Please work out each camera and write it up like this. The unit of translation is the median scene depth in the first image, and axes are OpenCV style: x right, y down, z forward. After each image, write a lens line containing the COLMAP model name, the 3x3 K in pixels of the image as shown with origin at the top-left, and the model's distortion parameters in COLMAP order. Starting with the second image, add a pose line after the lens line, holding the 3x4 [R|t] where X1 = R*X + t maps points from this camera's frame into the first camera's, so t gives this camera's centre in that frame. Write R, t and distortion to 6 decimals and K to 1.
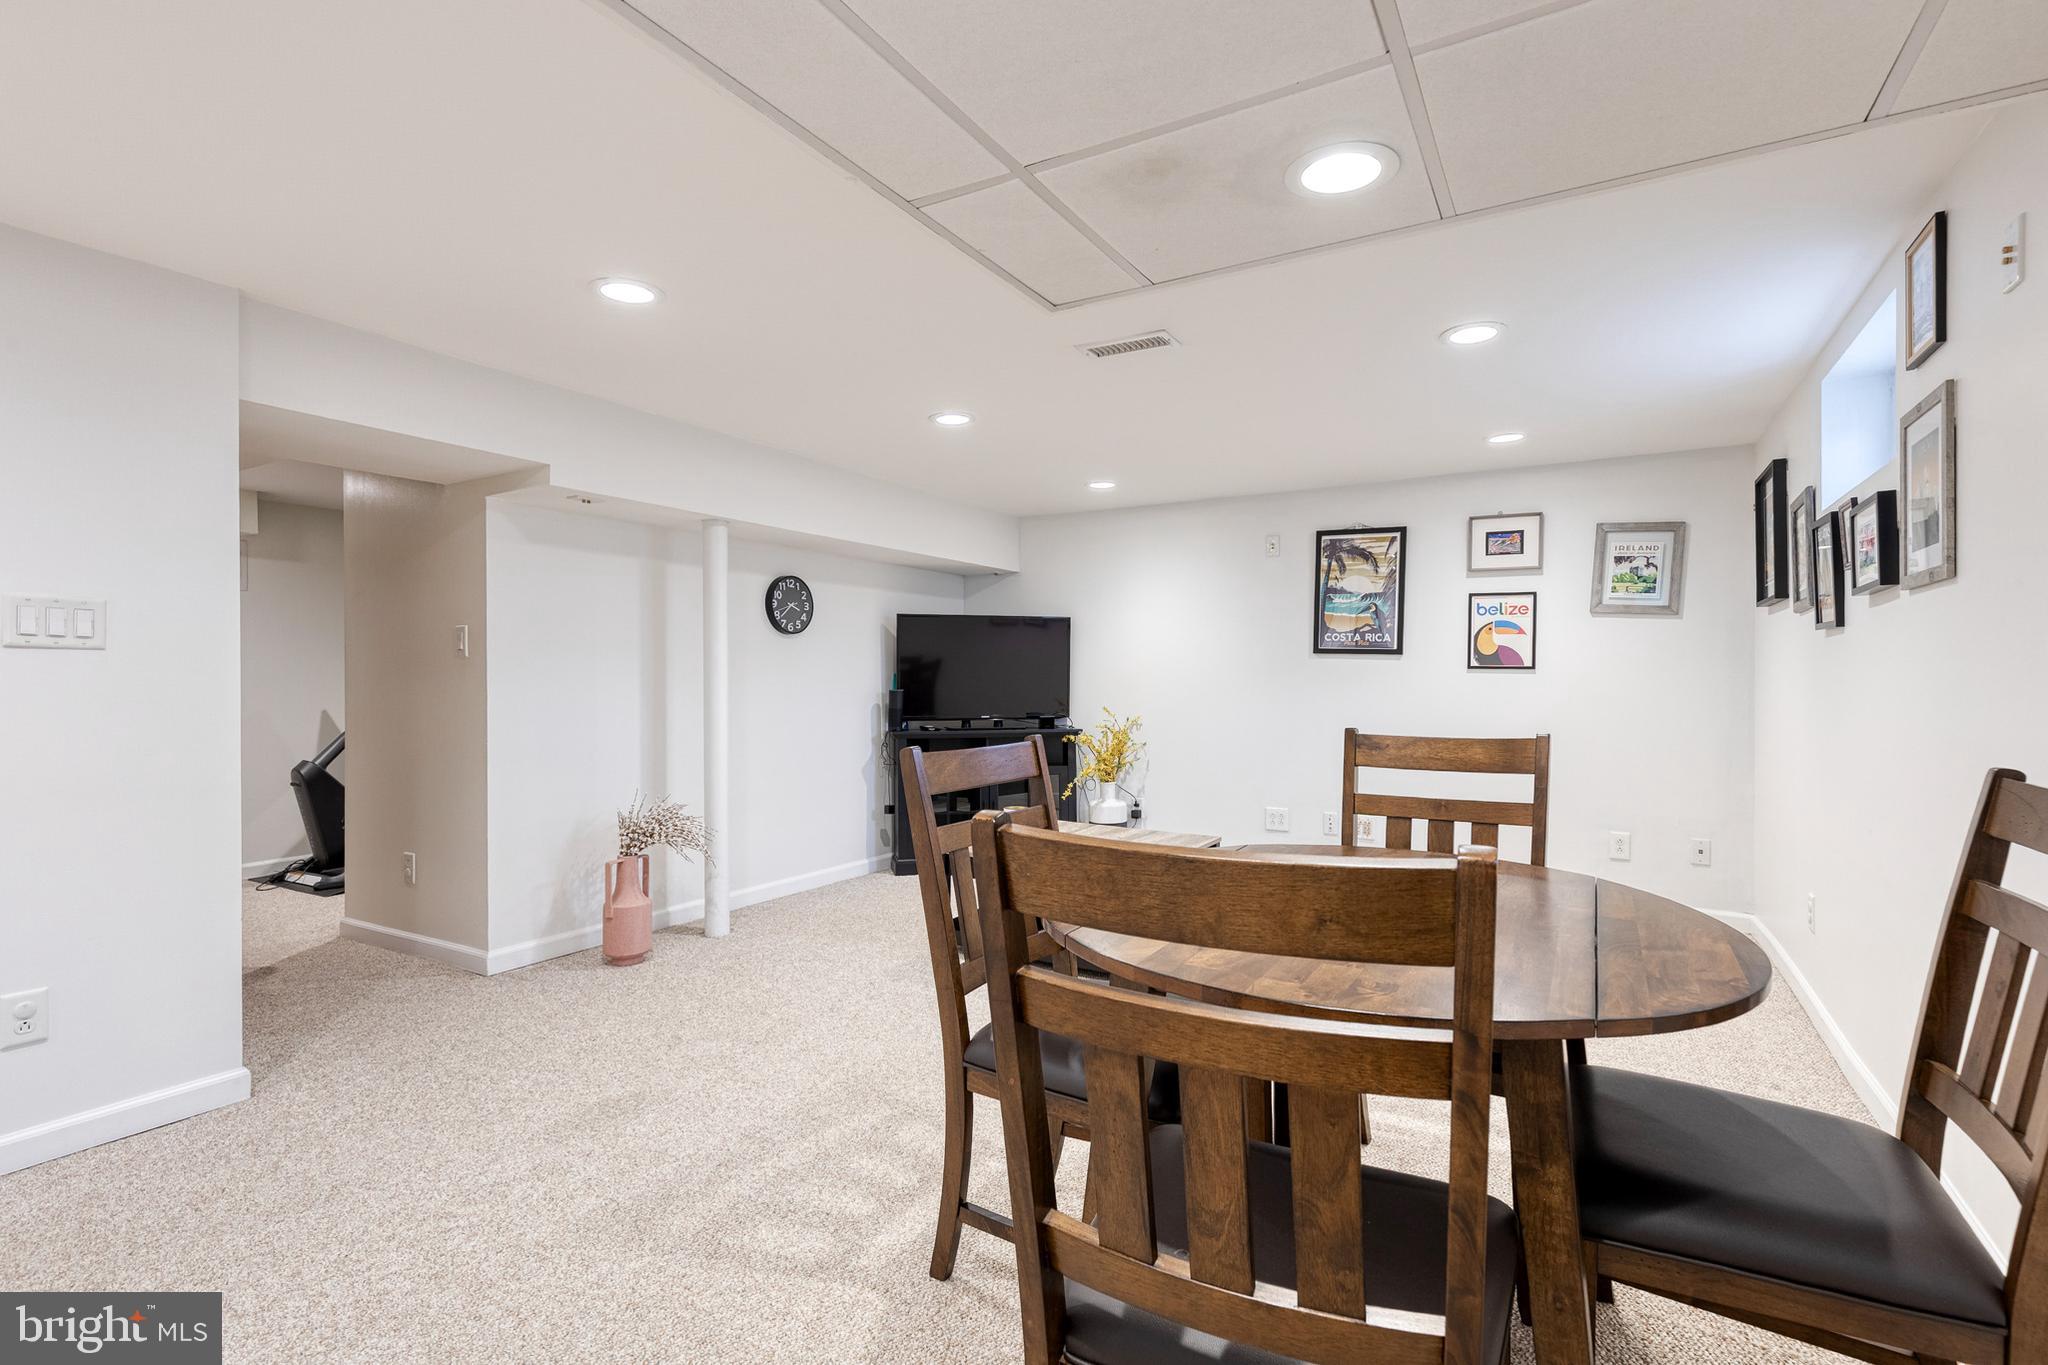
lens RADIAL K [[922.0, 0, 1031.8], [0, 922.0, 686.3], [0, 0, 1]] dist [0.013080, -0.002079]
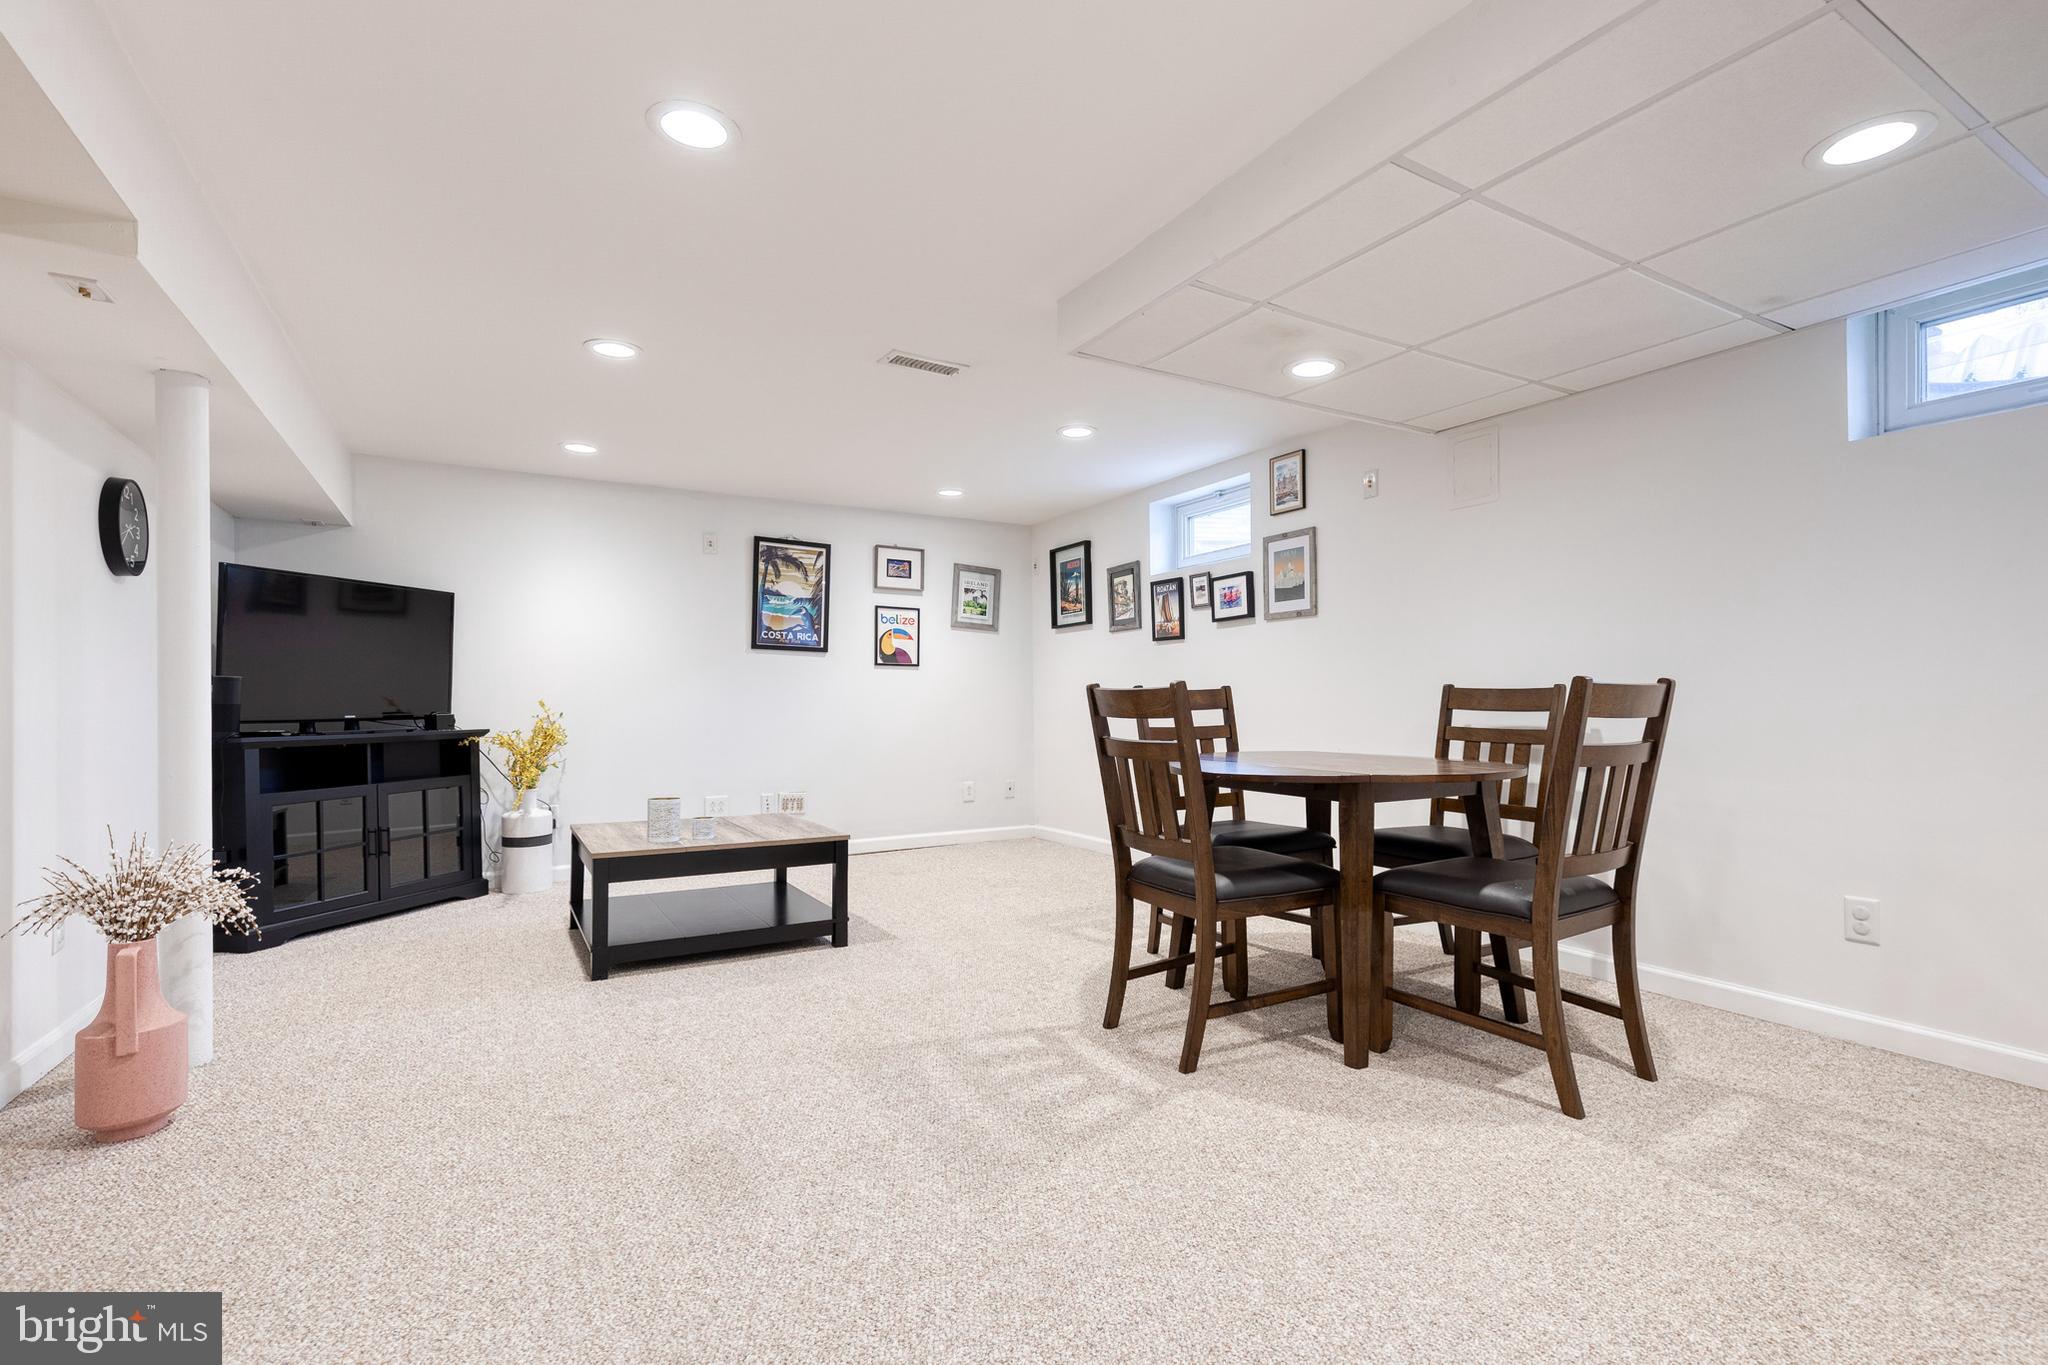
lens RADIAL K [[922.0, 0, 1035.0], [0, 922.0, 692.6], [0, 0, 1]] dist [0.013080, -0.002079]
pose [[0.506286, 0.004021, 0.862356, -0.500198], [0.011797, 0.999863, -0.011588, 0.035271], [-0.862285, 0.016041, 0.506169, 0.182571]]
